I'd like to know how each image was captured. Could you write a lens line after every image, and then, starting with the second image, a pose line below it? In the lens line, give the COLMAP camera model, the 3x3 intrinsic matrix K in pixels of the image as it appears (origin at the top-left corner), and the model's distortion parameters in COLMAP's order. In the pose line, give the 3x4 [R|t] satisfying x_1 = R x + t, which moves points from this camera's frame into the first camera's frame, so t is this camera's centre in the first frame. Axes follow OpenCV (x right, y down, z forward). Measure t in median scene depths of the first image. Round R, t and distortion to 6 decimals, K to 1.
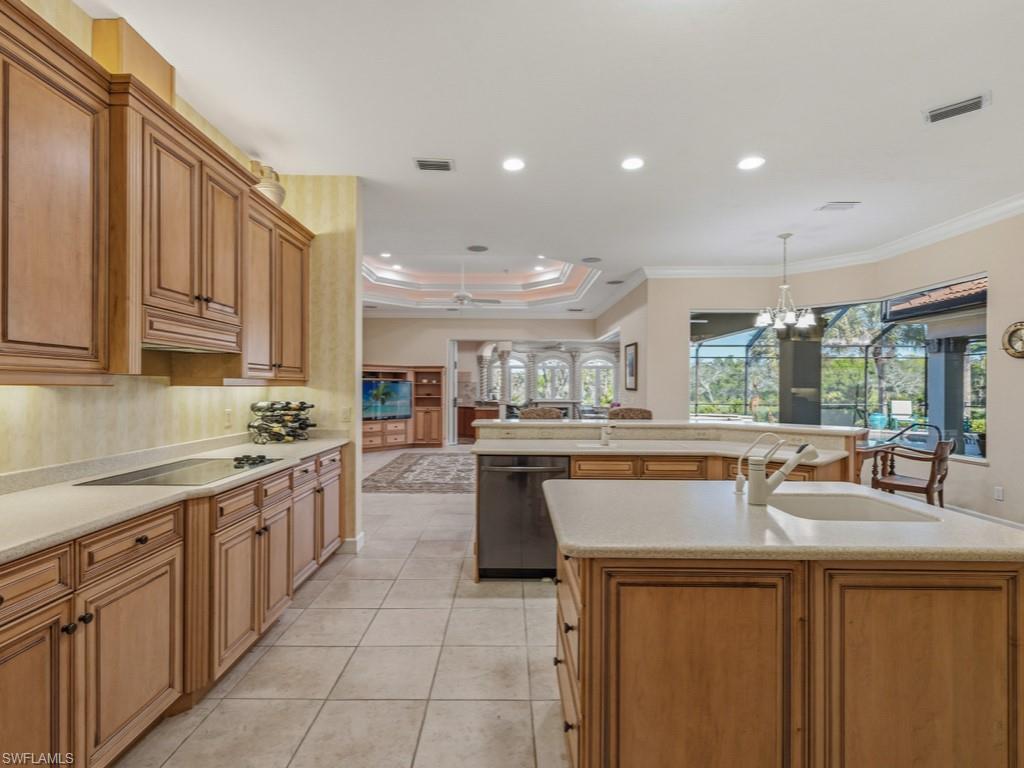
lens RADIAL K [[488.6, 0, 506.7], [0, 488.6, 386.4], [0, 0, 1]] dist [0.001497, -0.002597]
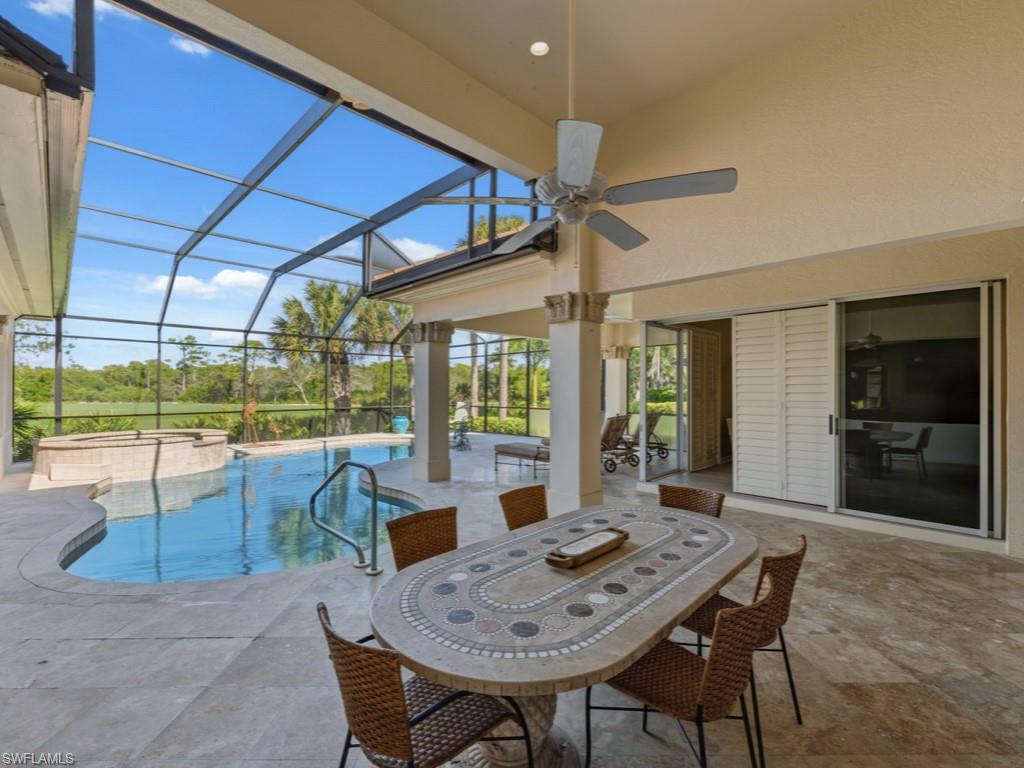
lens RADIAL K [[449.6, 0, 509.2], [0, 449.6, 380.3], [0, 0, 1]] dist [0.009986, -0.001571]
pose [[0.696265, 0.011379, 0.717695, 0.259715], [-0.002401, 0.999906, -0.013524, -0.001475], [-0.717781, 0.007693, 0.696226, 0.231778]]
